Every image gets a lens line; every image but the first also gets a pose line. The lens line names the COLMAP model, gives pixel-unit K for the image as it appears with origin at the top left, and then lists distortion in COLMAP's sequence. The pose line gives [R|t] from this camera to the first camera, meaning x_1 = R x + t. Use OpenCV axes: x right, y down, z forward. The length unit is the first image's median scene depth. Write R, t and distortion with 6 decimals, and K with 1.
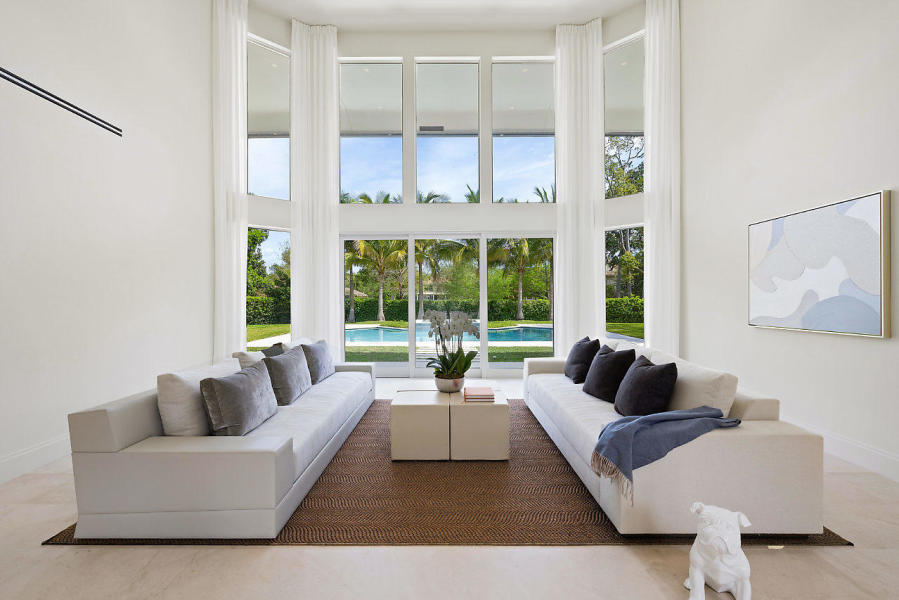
lens RADIAL K [[412.9, 0, 447.0], [0, 412.9, 298.0], [0, 0, 1]] dist [-0.000498, -0.000895]
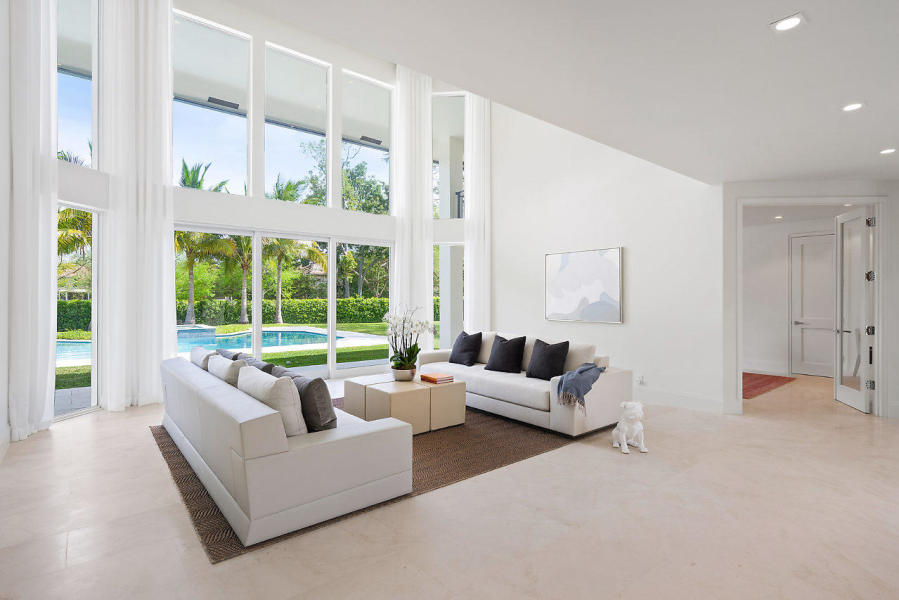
lens RADIAL K [[451.5, 0, 445.9], [0, 451.5, 297.3], [0, 0, 1]] dist [0.006911, 0.001351]
pose [[0.776528, 0.005767, 0.630056, -0.770034], [-0.005196, 0.999983, -0.002748, -0.013029], [-0.630061, -0.001140, 0.776545, -0.098539]]
